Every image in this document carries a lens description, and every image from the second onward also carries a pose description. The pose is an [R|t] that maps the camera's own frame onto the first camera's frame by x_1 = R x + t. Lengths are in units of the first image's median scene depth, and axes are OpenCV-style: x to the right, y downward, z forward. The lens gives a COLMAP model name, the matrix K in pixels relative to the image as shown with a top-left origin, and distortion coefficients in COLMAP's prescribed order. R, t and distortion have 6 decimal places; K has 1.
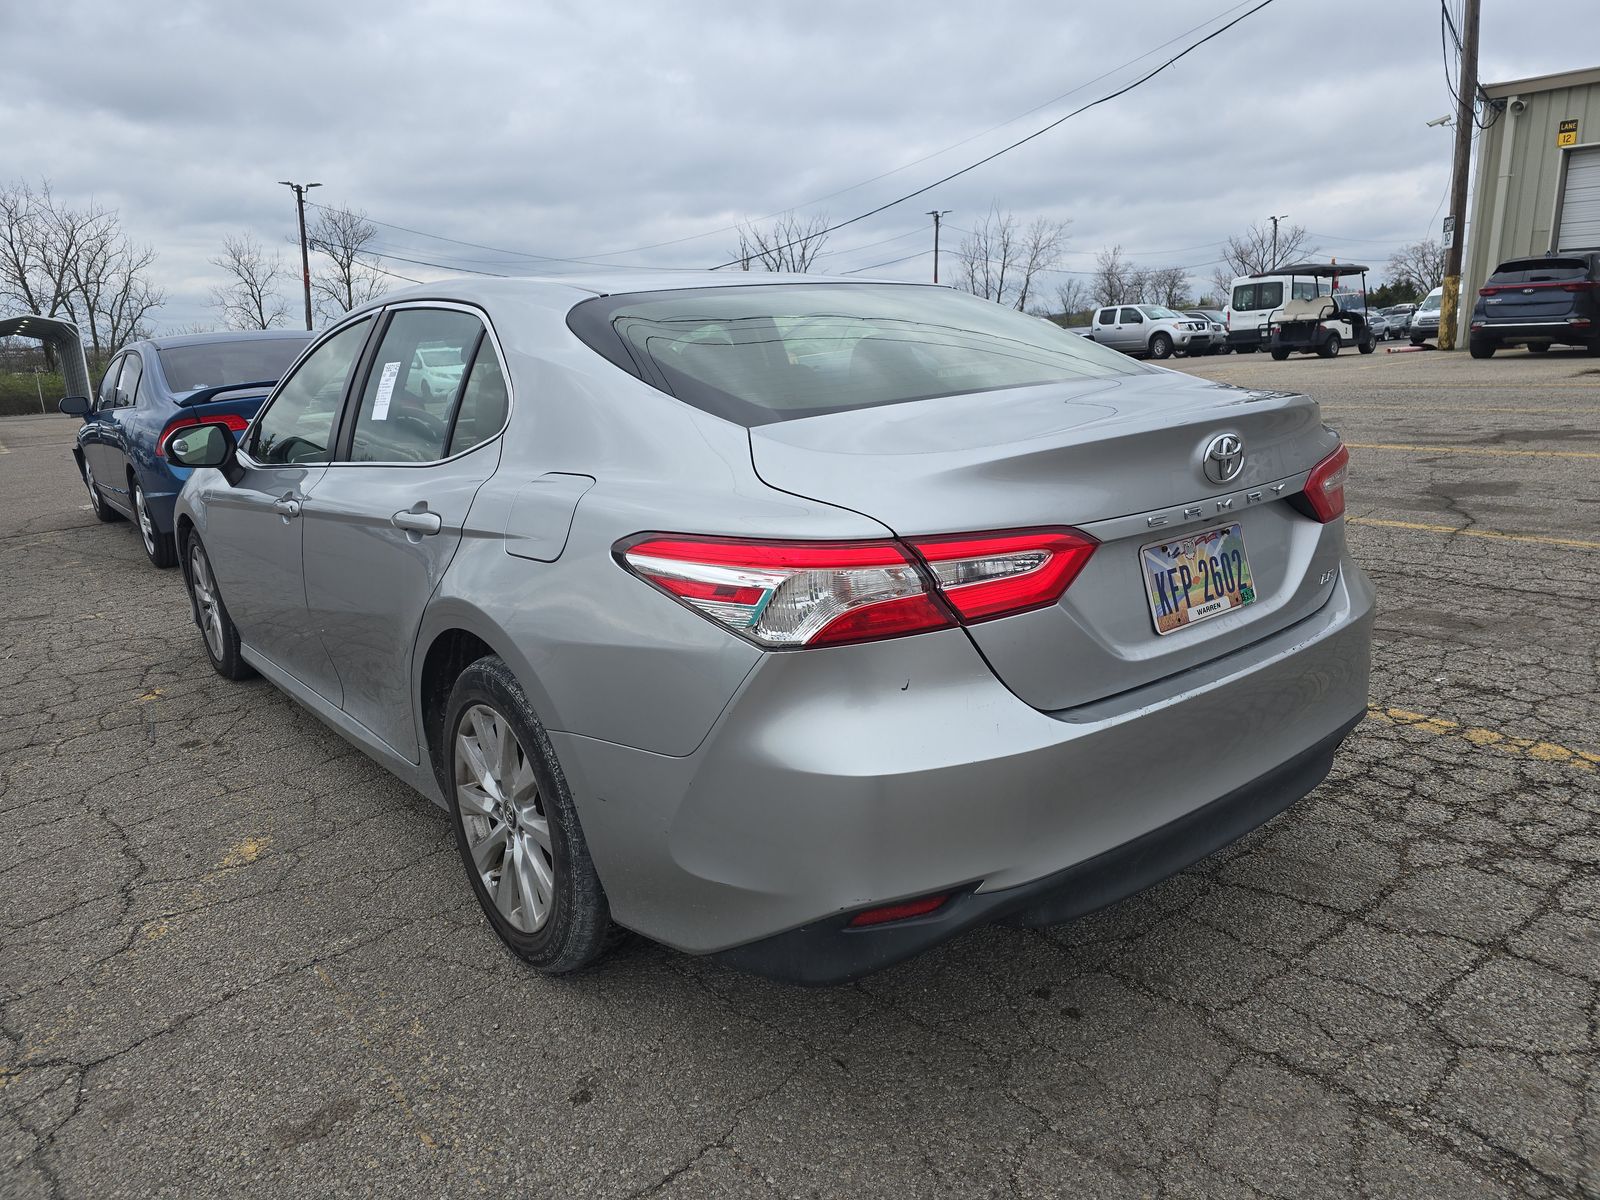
lens RADIAL K [[1053.4, 0, 822.1], [0, 1053.4, 601.5], [0, 0, 1]] dist [0.051073, -0.036449]
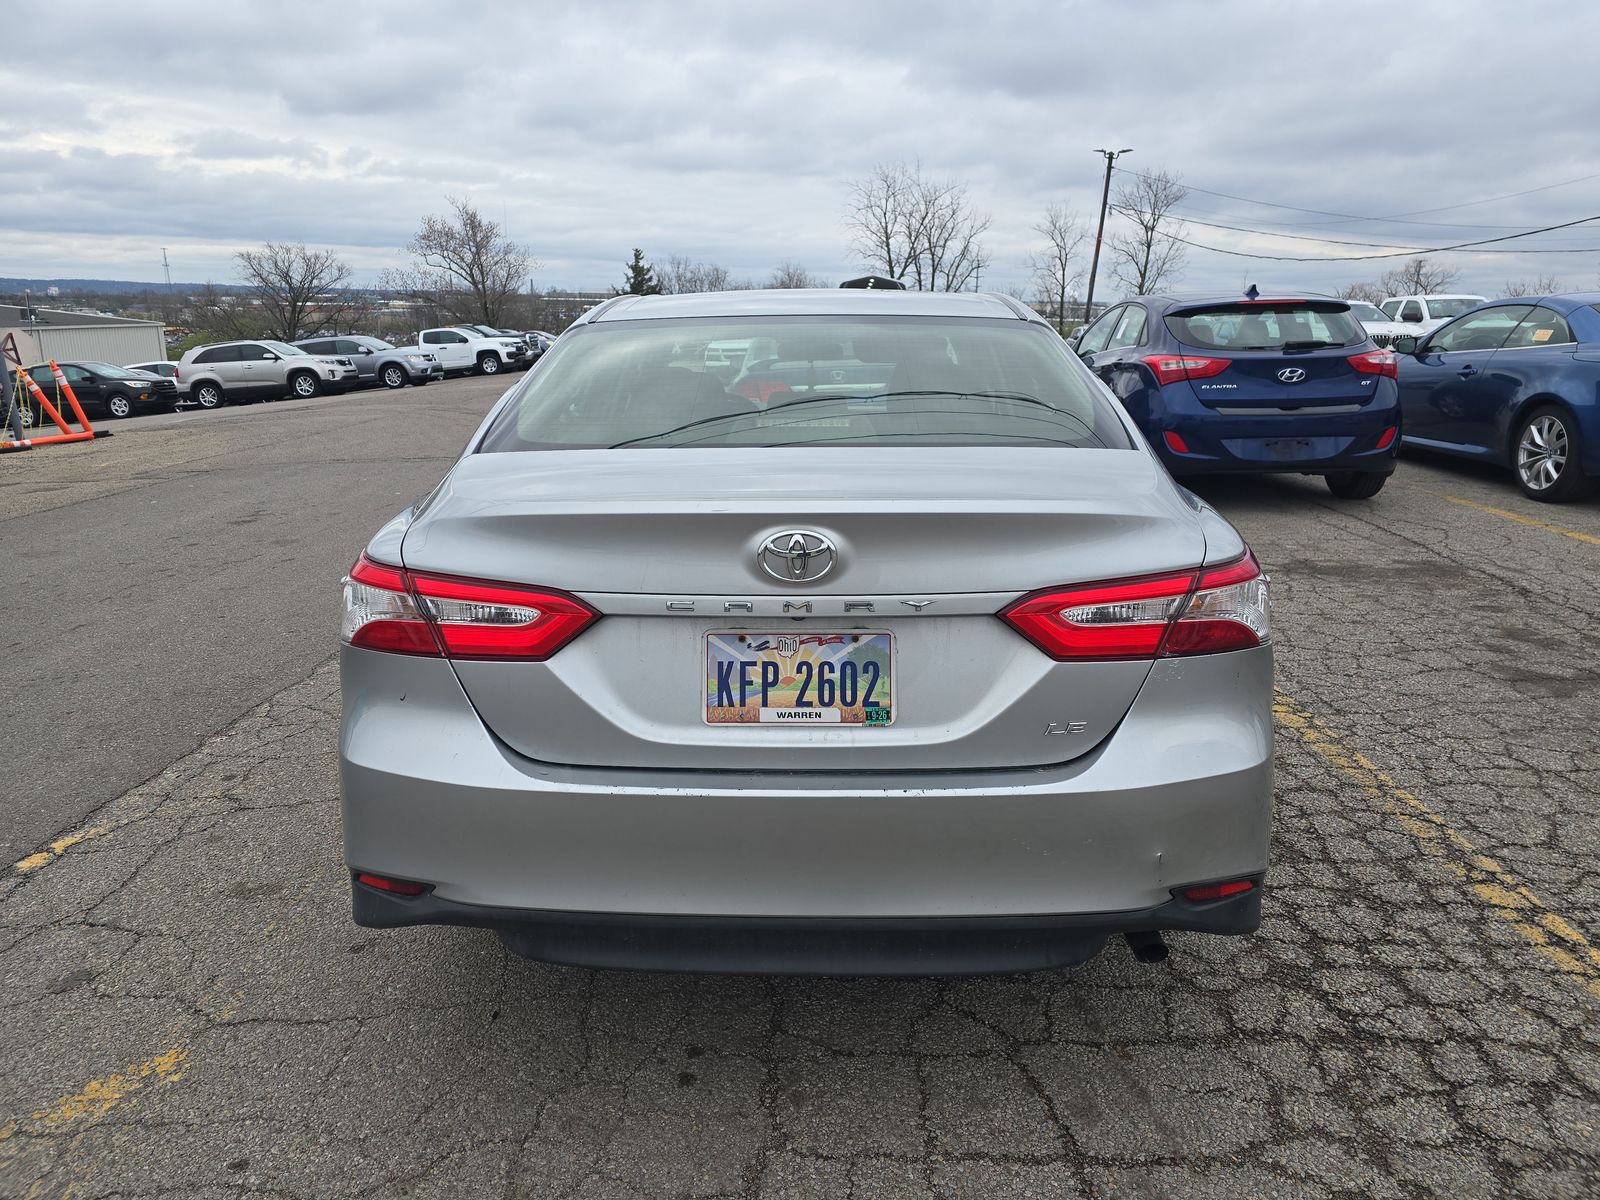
lens RADIAL K [[1070.6, 0, 794.1], [0, 1070.6, 603.0], [0, 0, 1]] dist [0.049769, -0.045683]
pose [[0.763457, 0.207475, -0.611627, 0.916045], [-0.189772, 0.977258, 0.094622, -0.175630], [0.617349, 0.043830, 0.785467, 0.277167]]
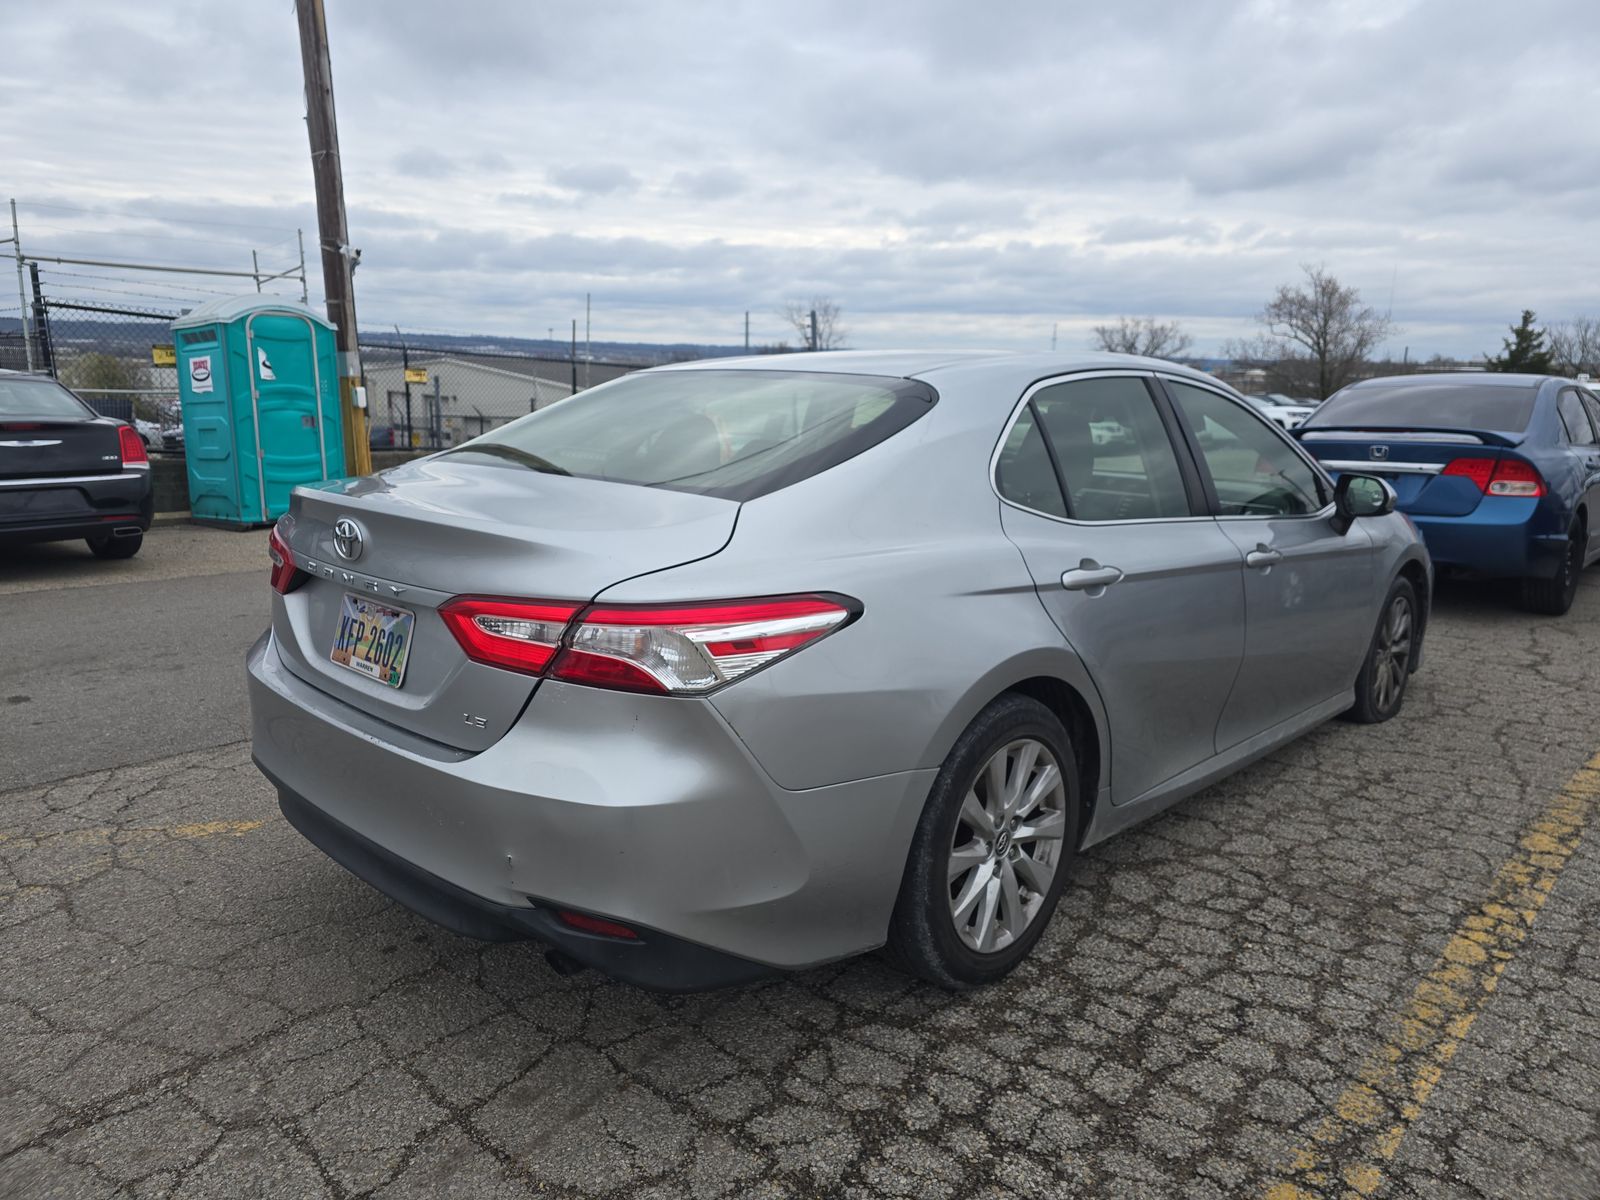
lens RADIAL K [[1070.6, 0, 794.1], [0, 1070.6, 603.0], [0, 0, 1]] dist [0.049769, -0.045683]
pose [[0.130087, 0.248307, -0.959907, 1.578494], [-0.266248, 0.941324, 0.207418, -0.440029], [0.955086, 0.228591, 0.188565, 1.231680]]
